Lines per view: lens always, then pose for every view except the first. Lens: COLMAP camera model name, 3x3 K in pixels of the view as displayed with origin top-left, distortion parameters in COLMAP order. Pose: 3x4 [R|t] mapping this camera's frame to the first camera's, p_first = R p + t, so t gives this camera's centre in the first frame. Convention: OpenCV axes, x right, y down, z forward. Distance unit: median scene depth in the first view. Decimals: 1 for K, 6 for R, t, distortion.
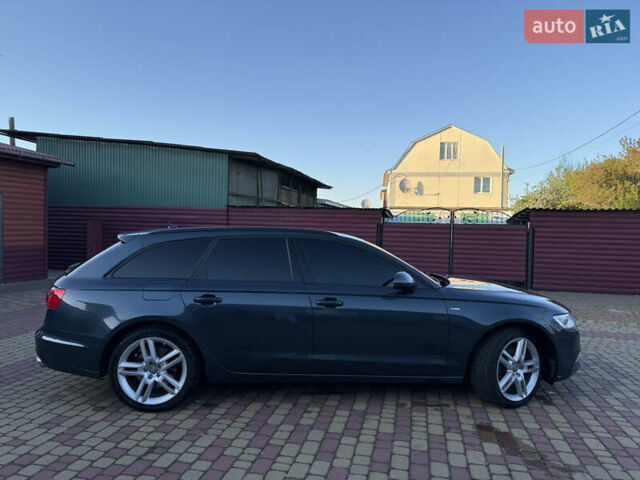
lens RADIAL K [[452.4, 0, 317.8], [0, 452.4, 238.1], [0, 0, 1]] dist [0.046652, -0.052532]
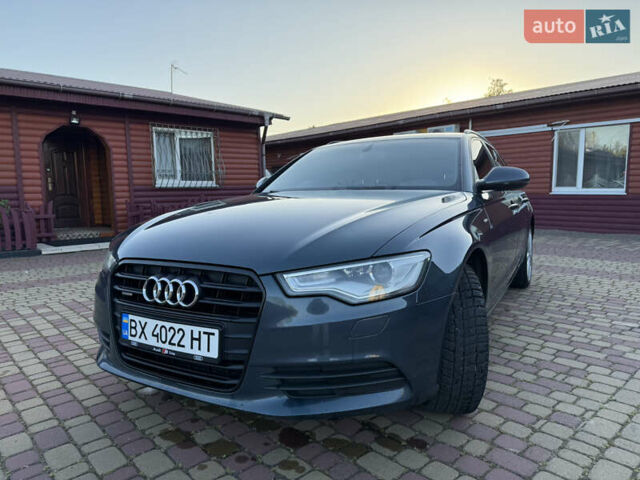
lens RADIAL K [[452.4, 0, 316.5], [0, 452.4, 243.5], [0, 0, 1]] dist [0.046652, -0.052532]
pose [[-0.575744, 0.083310, -0.813375, 0.941968], [-0.019322, 0.993131, 0.115399, 0.101584], [0.817402, 0.082157, -0.570180, 1.669489]]
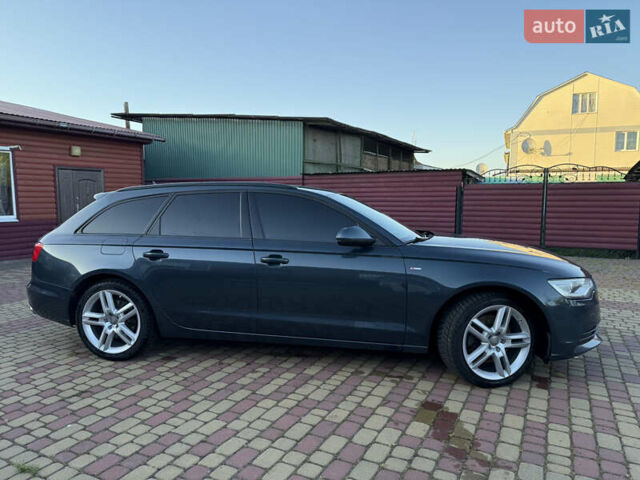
lens RADIAL K [[452.4, 0, 316.8], [0, 452.4, 234.9], [0, 0, 1]] dist [0.046652, -0.052532]
pose [[0.962401, -0.002525, -0.271623, 0.358331], [0.017474, 0.998461, 0.052630, 0.043698], [0.271072, -0.055397, 0.960964, 0.127537]]
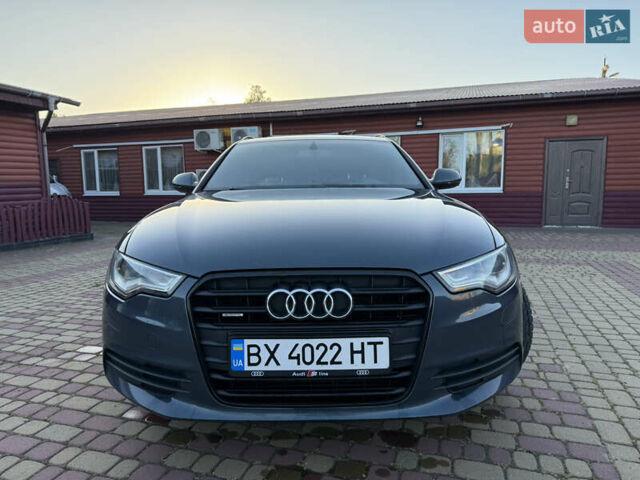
lens RADIAL K [[452.4, 0, 318.0], [0, 452.4, 236.8], [0, 0, 1]] dist [0.046652, -0.052532]
pose [[-0.090688, 0.090875, -0.991724, 1.046976], [-0.019485, 0.995475, 0.093000, 0.110215], [0.995689, 0.027758, -0.088507, 1.326115]]
